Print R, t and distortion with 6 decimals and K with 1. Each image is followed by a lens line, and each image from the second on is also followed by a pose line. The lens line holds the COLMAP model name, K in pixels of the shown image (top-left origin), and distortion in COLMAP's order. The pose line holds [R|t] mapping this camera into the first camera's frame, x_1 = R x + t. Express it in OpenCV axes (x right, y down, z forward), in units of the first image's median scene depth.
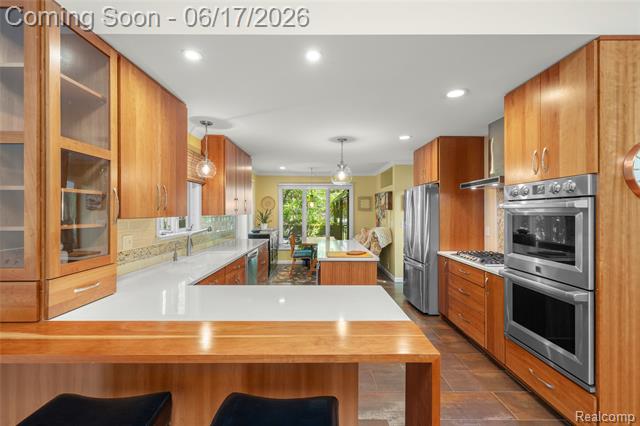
lens RADIAL K [[287.6, 0, 321.6], [0, 287.6, 211.8], [0, 0, 1]] dist [0.001068, 0.000272]
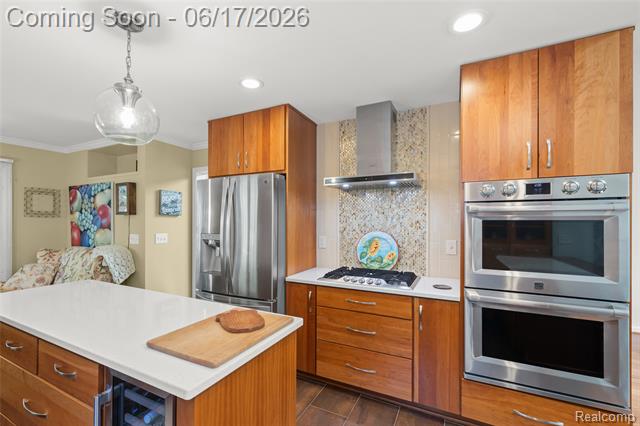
lens RADIAL K [[287.6, 0, 305.5], [0, 287.6, 221.8], [0, 0, 1]] dist [0.001068, 0.000272]
pose [[0.478195, 0.002959, 0.878248, -0.147761], [-0.002516, 0.999995, -0.002000, 0.010824], [-0.878250, -0.001253, 0.478200, 0.618710]]
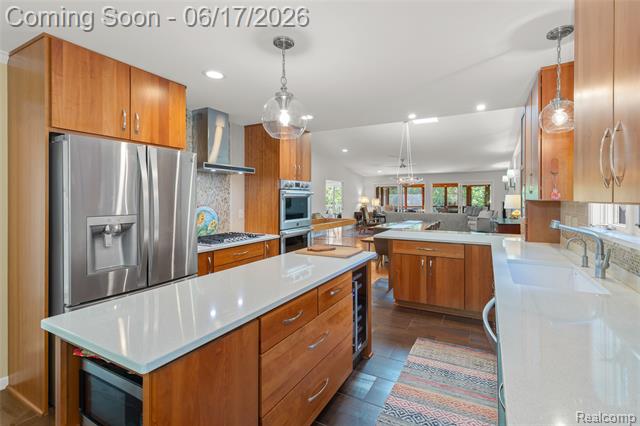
lens RADIAL K [[287.6, 0, 337.4], [0, 287.6, 199.4], [0, 0, 1]] dist [0.001068, 0.000272]
pose [[-0.884402, -0.002855, 0.466718, -0.230136], [0.000611, 0.999973, 0.007275, 0.005044], [-0.466726, 0.006719, -0.884376, 1.384368]]
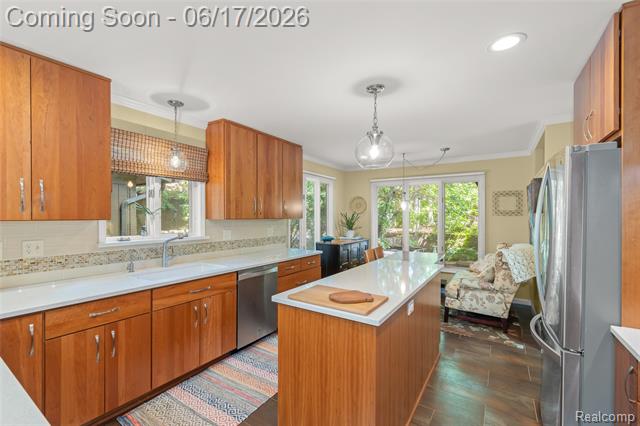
lens RADIAL K [[287.6, 0, 298.4], [0, 287.6, 215.4], [0, 0, 1]] dist [0.001068, 0.000272]
pose [[0.807424, 0.003805, -0.589960, 0.283988], [-0.006118, 0.999979, -0.001924, 0.001829], [0.589940, 0.005162, 0.807430, 0.454930]]
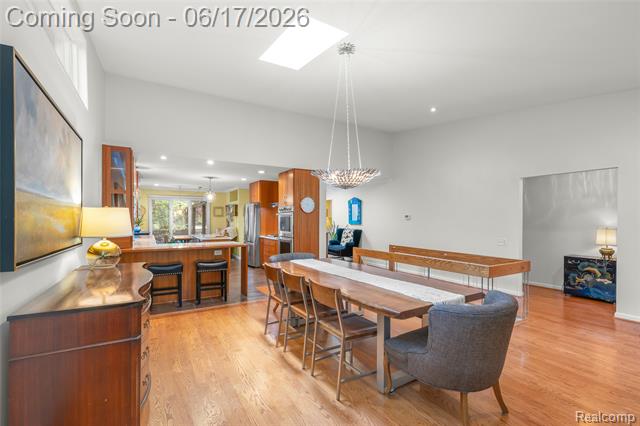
lens RADIAL K [[287.6, 0, 316.8], [0, 287.6, 217.6], [0, 0, 1]] dist [0.001068, 0.000272]
pose [[0.872435, 0.005109, 0.488703, -0.235120], [-0.003236, 0.999984, -0.004677, 0.012271], [-0.488719, 0.002499, 0.872438, -0.952951]]
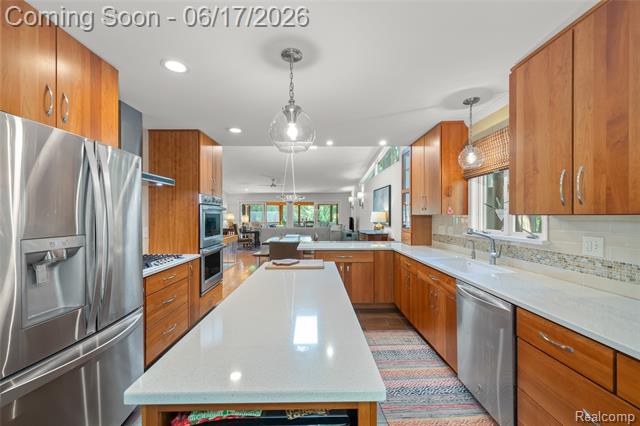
lens RADIAL K [[264.6, 0, 318.6], [0, 264.6, 214.4], [0, 0, 1]] dist [-0.003398, -0.000428]
pose [[-0.999993, 0.001555, 0.003283, 0.024314], [0.001557, 0.999999, 0.000757, 0.009652], [-0.003282, 0.000762, -0.999994, 1.437233]]
